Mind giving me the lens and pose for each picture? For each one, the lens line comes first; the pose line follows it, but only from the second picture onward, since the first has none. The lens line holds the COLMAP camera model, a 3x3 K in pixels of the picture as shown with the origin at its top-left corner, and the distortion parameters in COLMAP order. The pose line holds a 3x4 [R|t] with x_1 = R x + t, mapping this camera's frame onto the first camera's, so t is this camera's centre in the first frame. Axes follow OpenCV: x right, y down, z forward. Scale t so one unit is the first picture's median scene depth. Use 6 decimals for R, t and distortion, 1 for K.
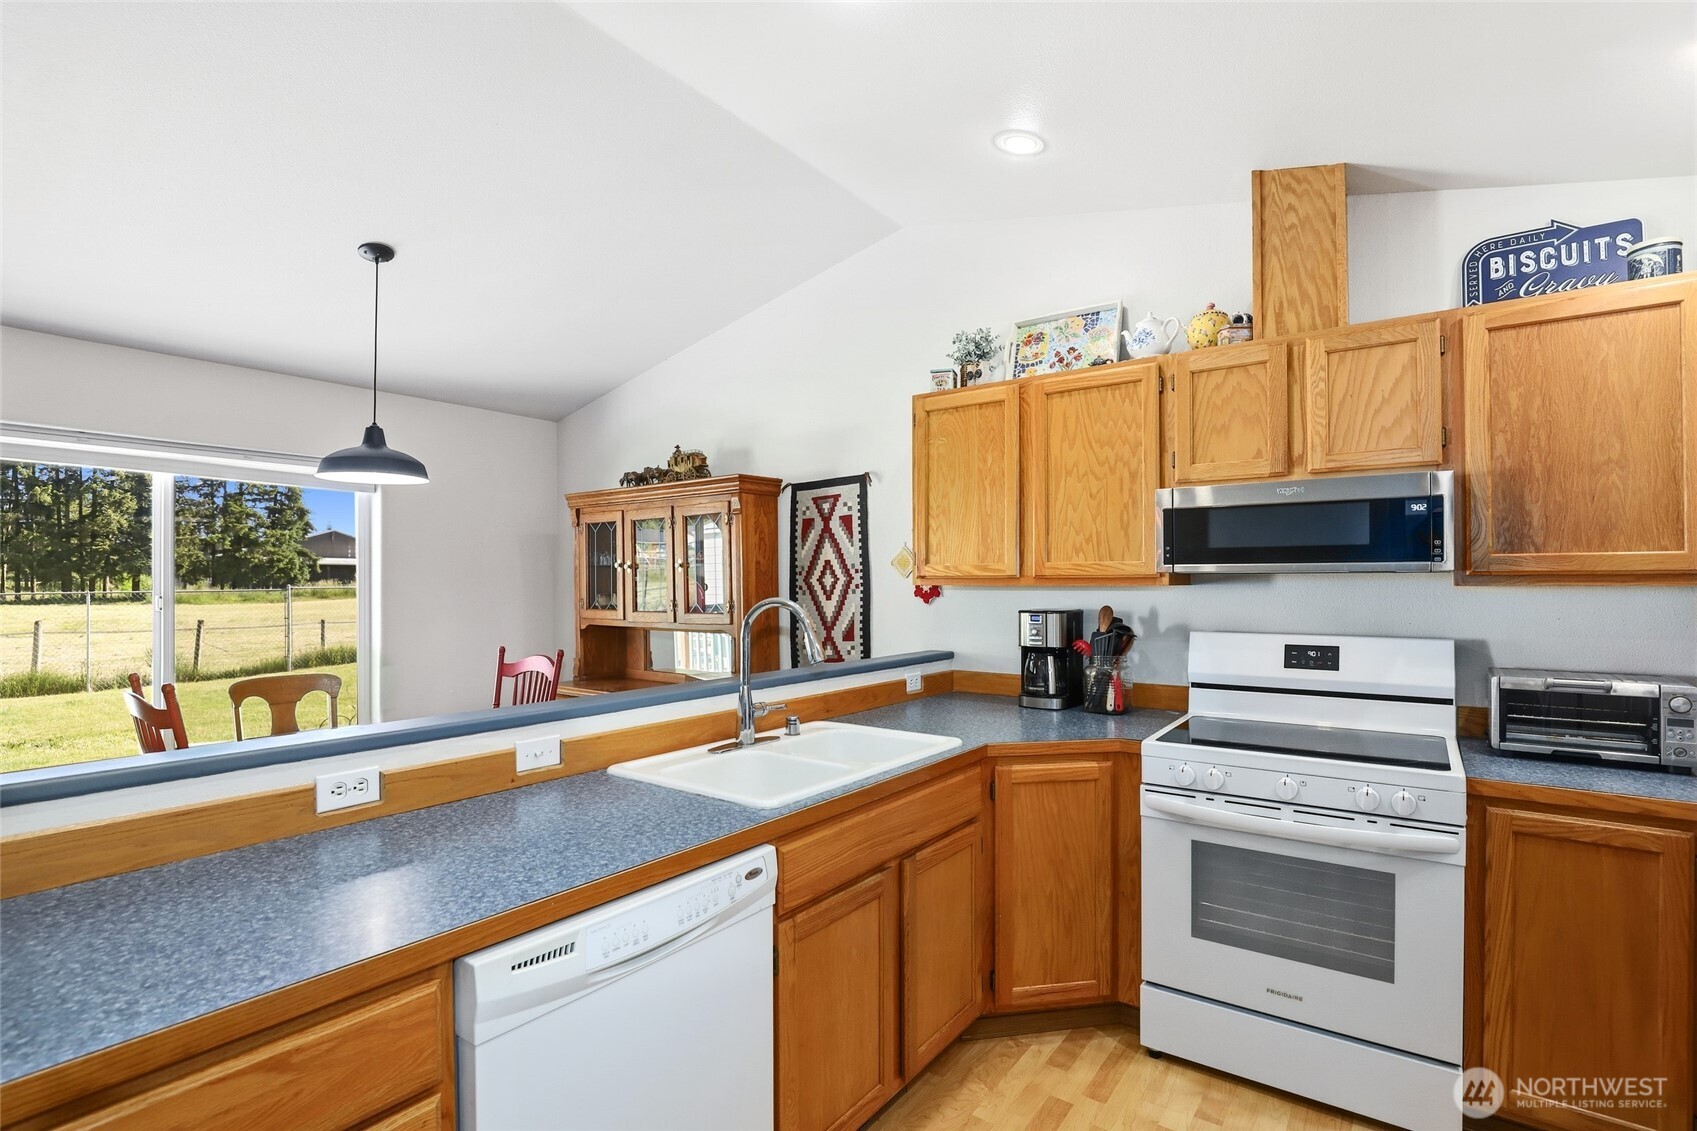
lens RADIAL K [[785.2, 0, 859.1], [0, 785.2, 577.0], [0, 0, 1]] dist [-0.037192, 0.007365]
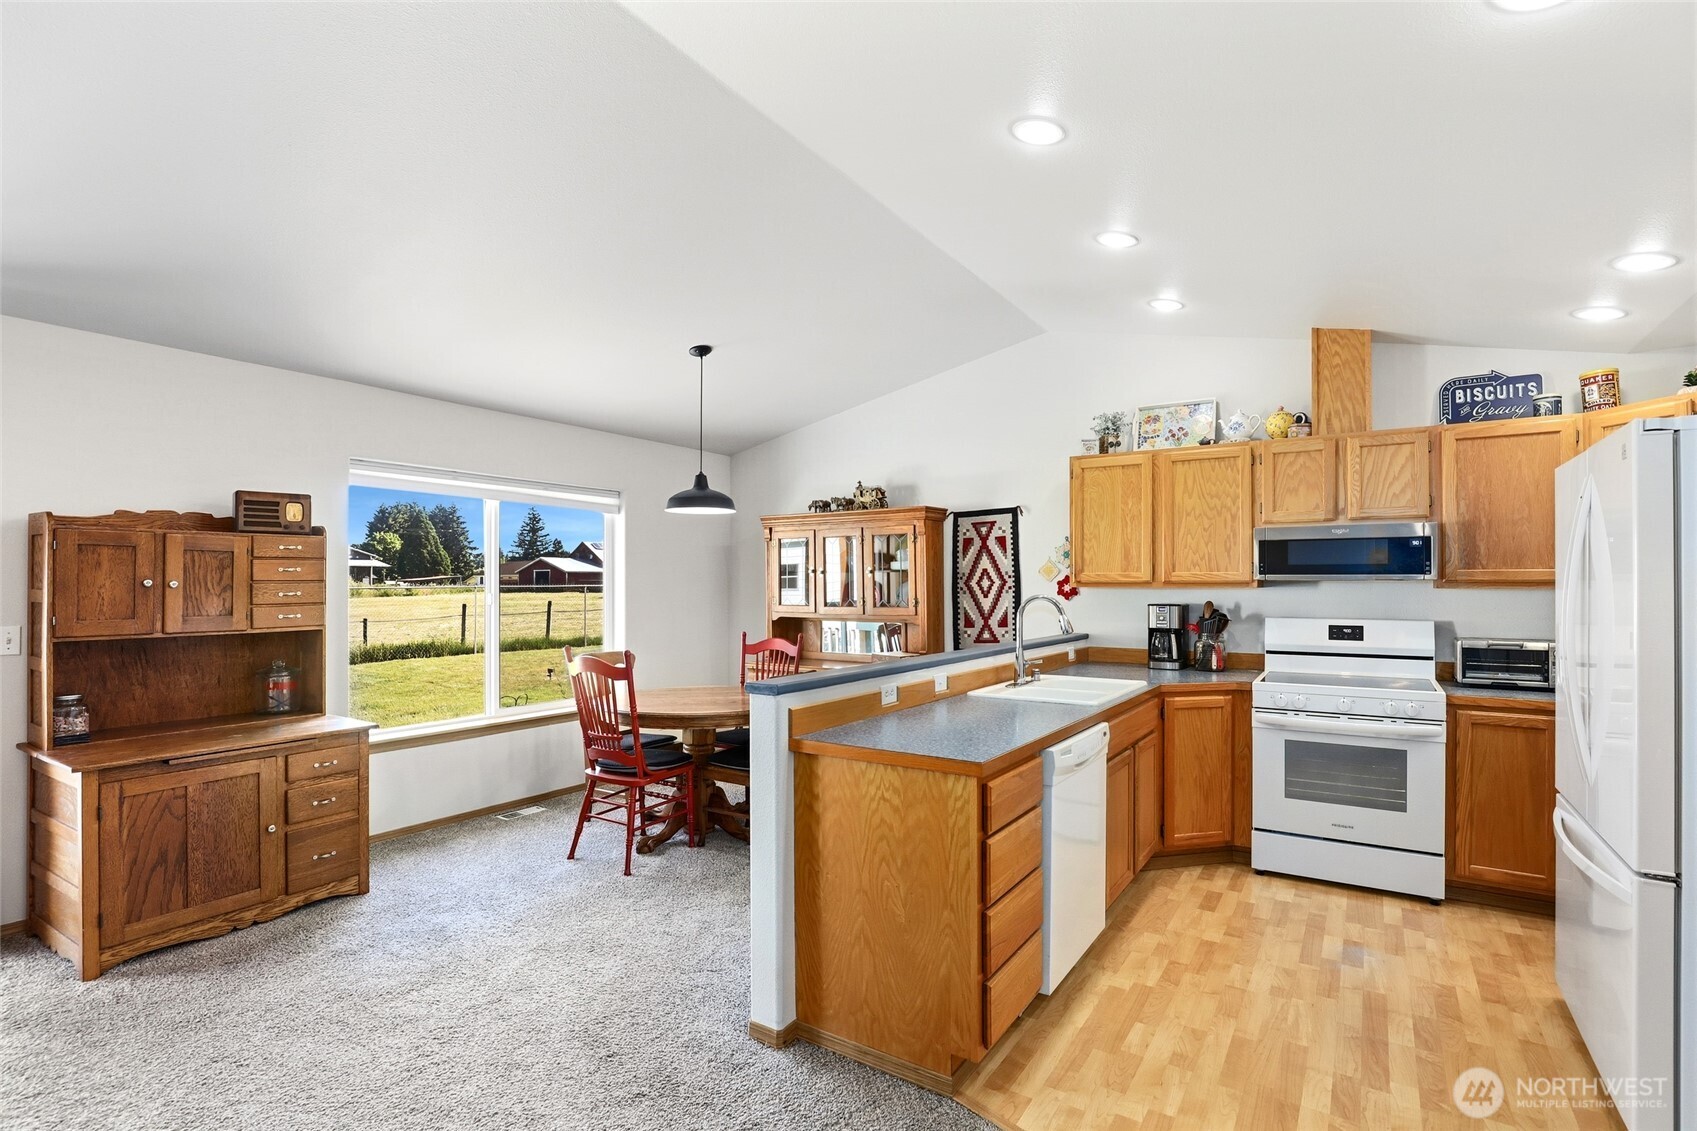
lens RADIAL K [[785.2, 0, 859.1], [0, 785.2, 577.0], [0, 0, 1]] dist [-0.037192, 0.007365]
pose [[0.998794, 0.003174, 0.048998, -0.417754], [-0.003043, 0.999992, -0.002747, -0.003357], [-0.049007, 0.002595, 0.998795, -0.457553]]
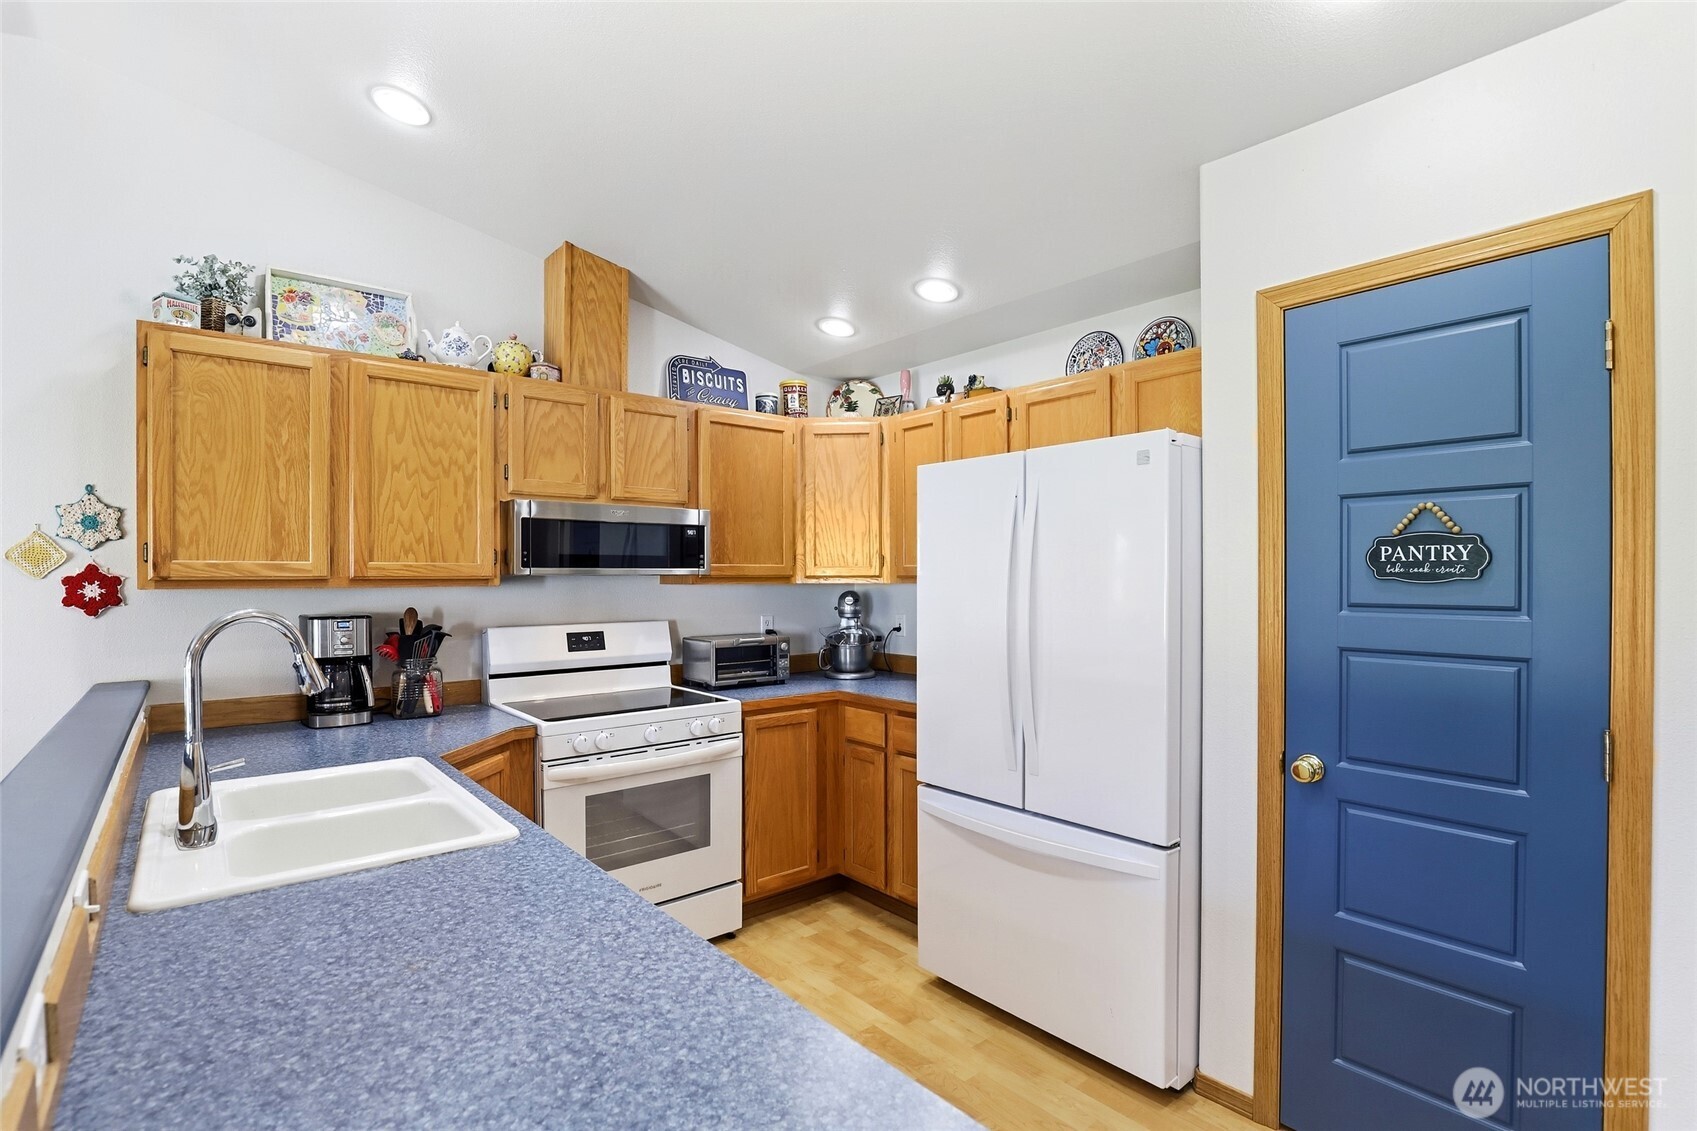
lens RADIAL K [[811.7, 0, 862.0], [0, 811.7, 582.3], [0, 0, 1]] dist [-0.024693, 0.000629]
pose [[0.228653, -0.006881, 0.973484, -0.508067], [-0.004732, 0.999955, 0.008180, -0.005326], [-0.973496, -0.006477, 0.228611, 0.216122]]
